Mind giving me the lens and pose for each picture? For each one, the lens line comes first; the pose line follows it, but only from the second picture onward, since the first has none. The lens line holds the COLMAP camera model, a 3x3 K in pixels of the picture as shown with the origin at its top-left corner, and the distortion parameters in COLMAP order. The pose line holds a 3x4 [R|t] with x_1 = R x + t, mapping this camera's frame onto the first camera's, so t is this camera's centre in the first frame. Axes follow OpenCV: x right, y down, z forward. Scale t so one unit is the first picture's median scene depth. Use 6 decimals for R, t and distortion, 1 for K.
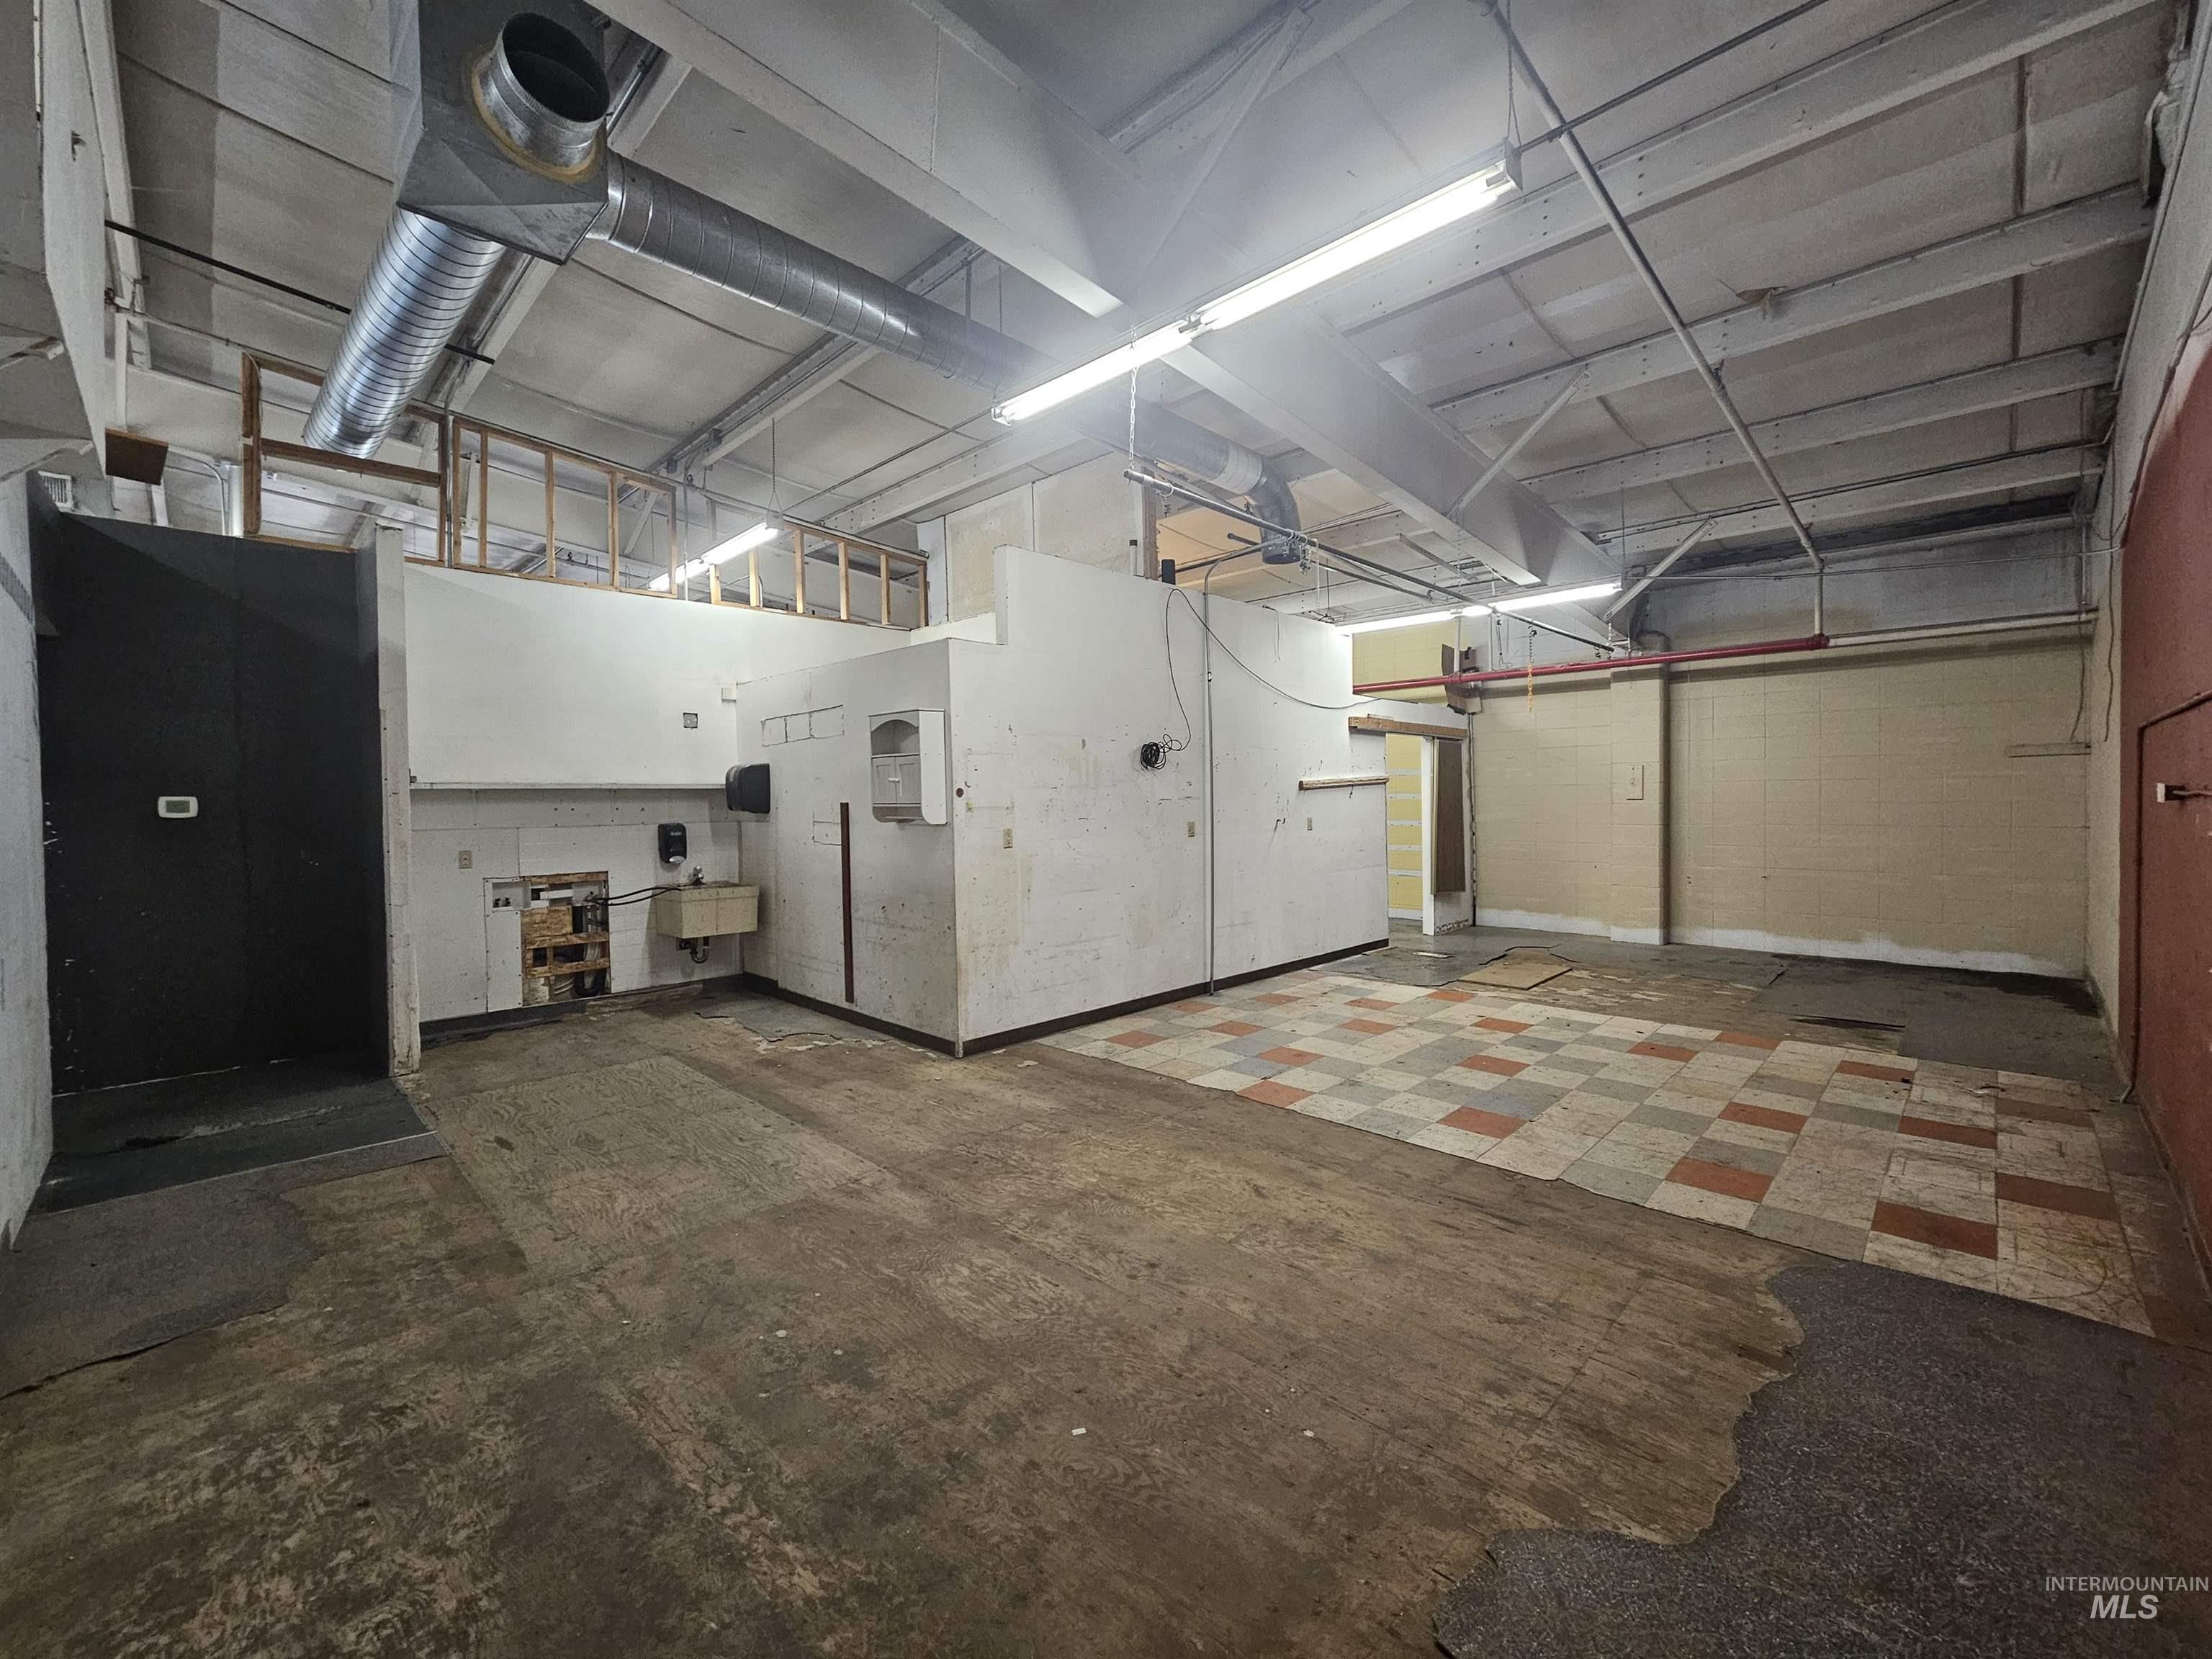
lens RADIAL K [[907.5, 0, 1105.4], [0, 907.5, 817.9], [0, 0, 1]] dist [-0.005035, 0.001714]
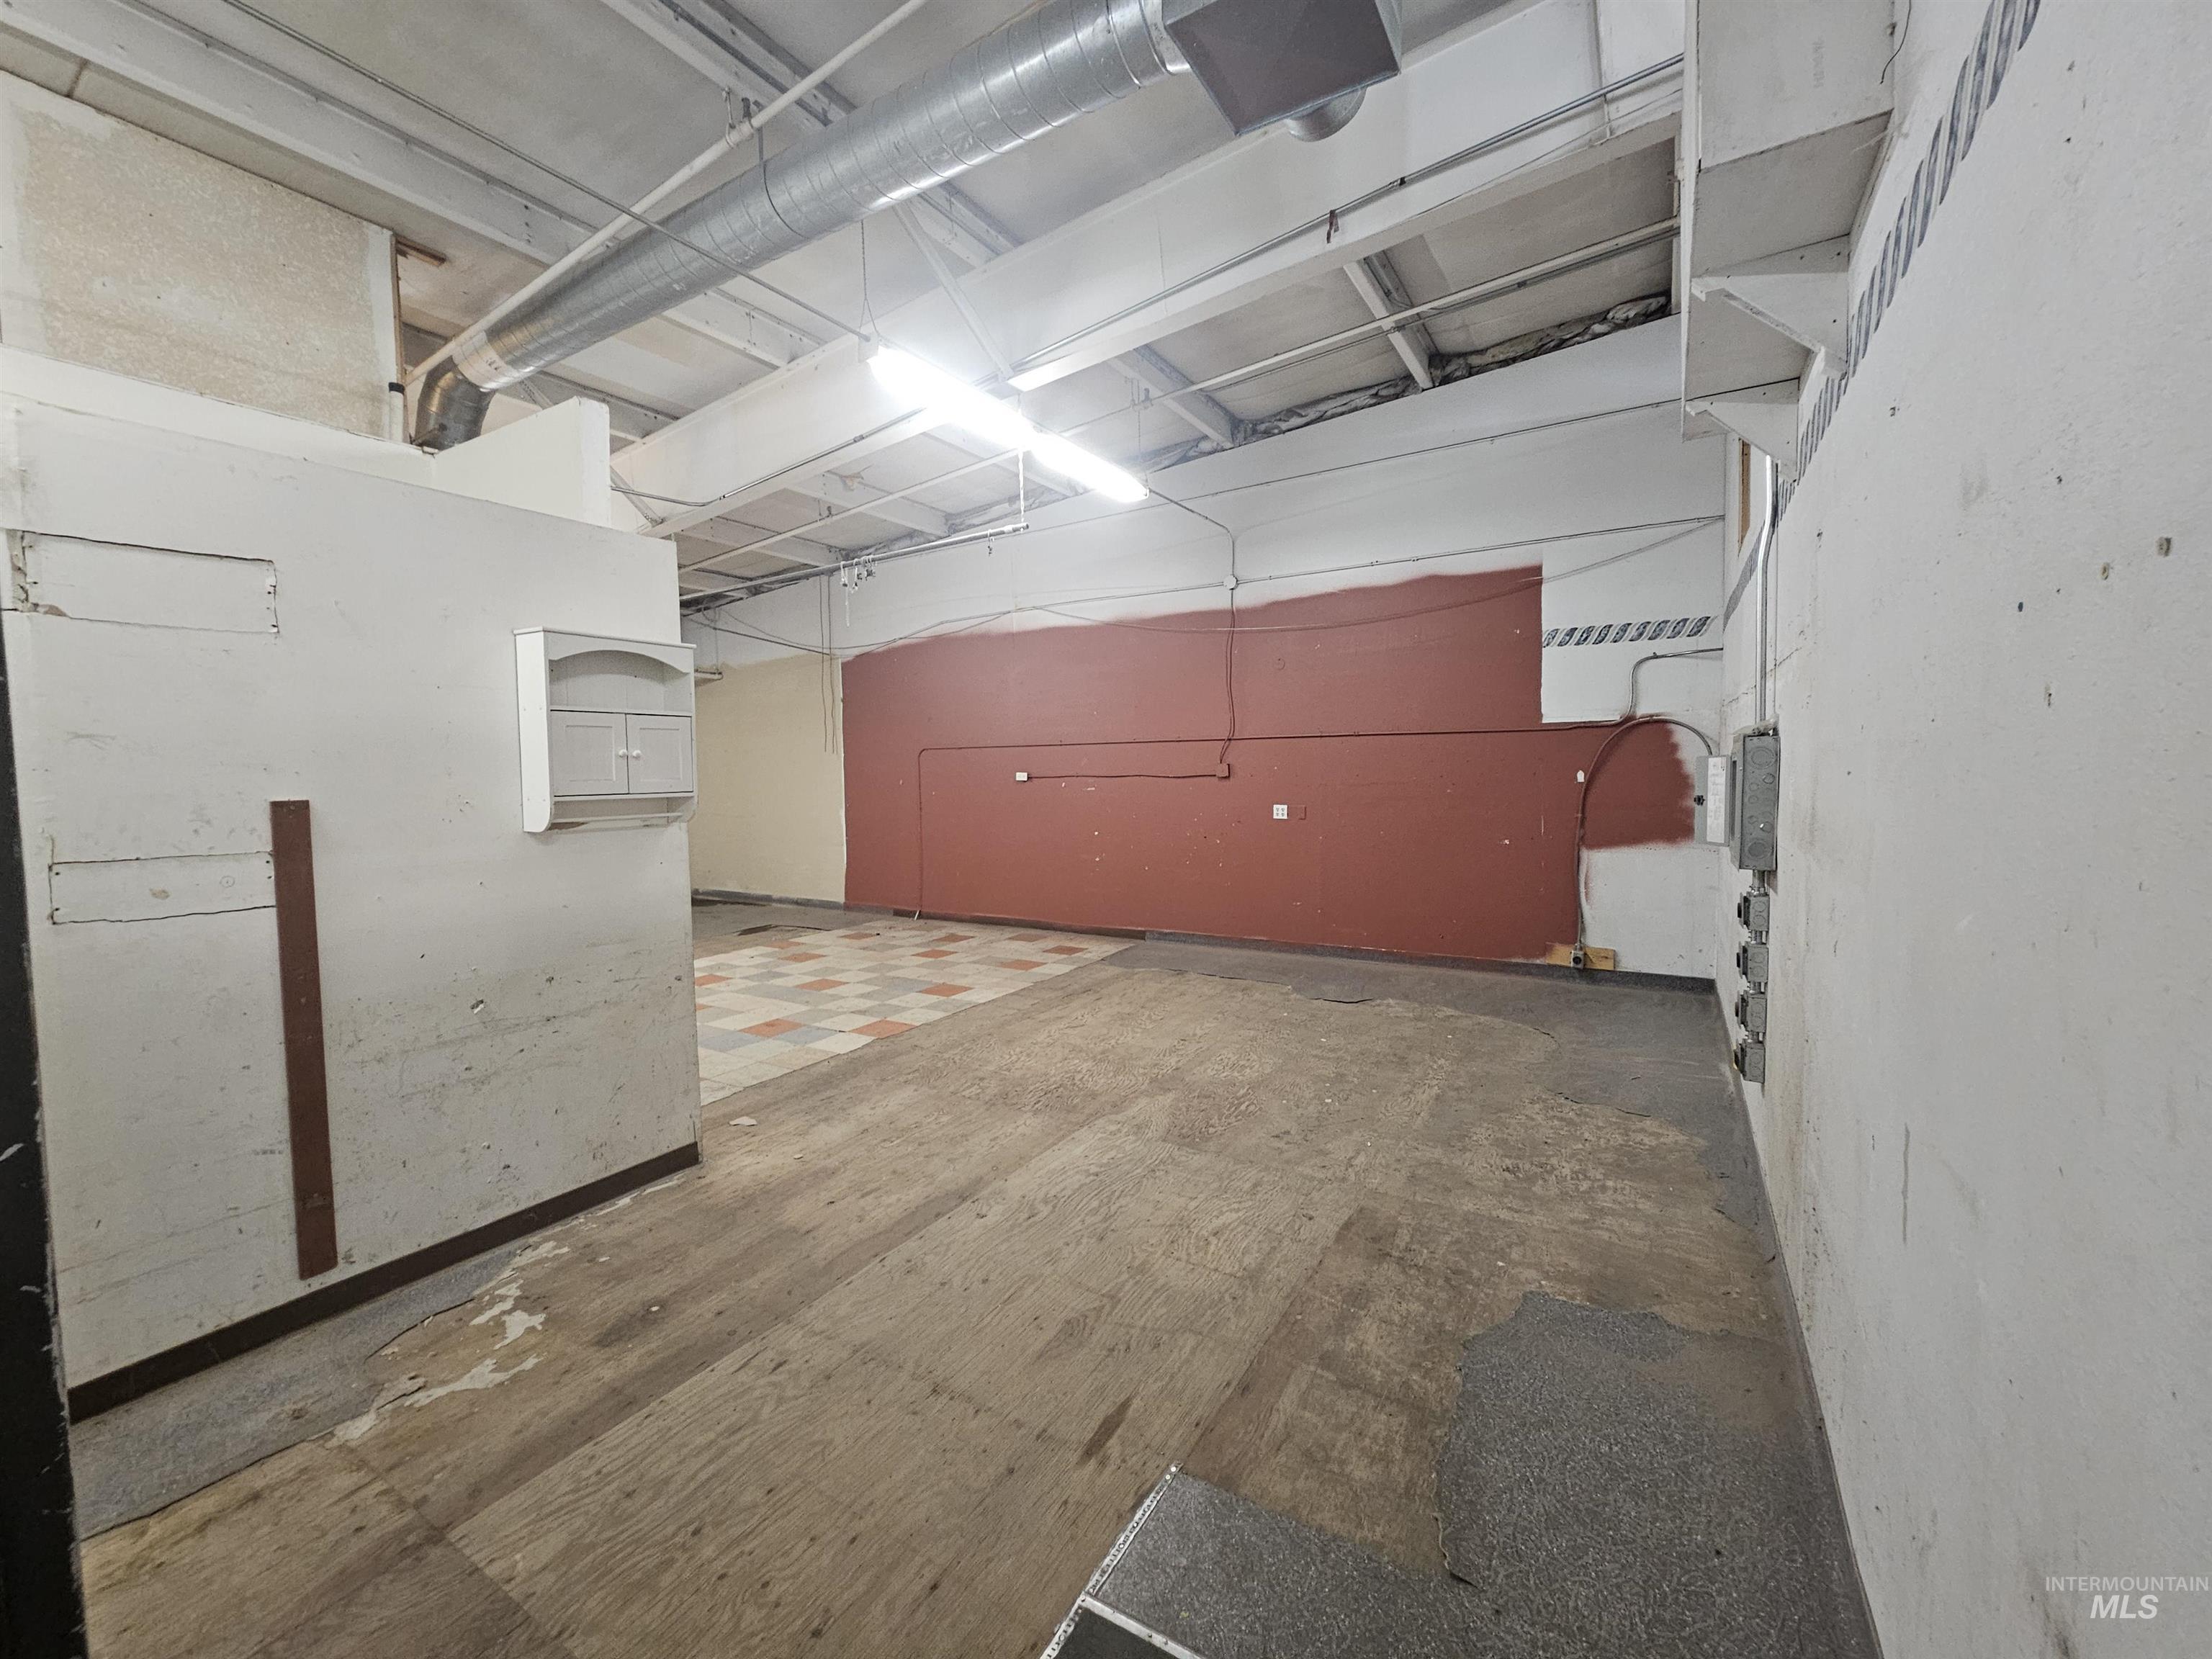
lens RADIAL K [[907.5, 0, 1105.4], [0, 907.5, 817.9], [0, 0, 1]] dist [-0.005035, 0.001714]
pose [[-0.230230, -0.040942, 0.972275, -1.260920], [0.038246, 0.997962, 0.051080, -0.026963], [-0.972384, 0.048946, -0.228195, 1.195489]]
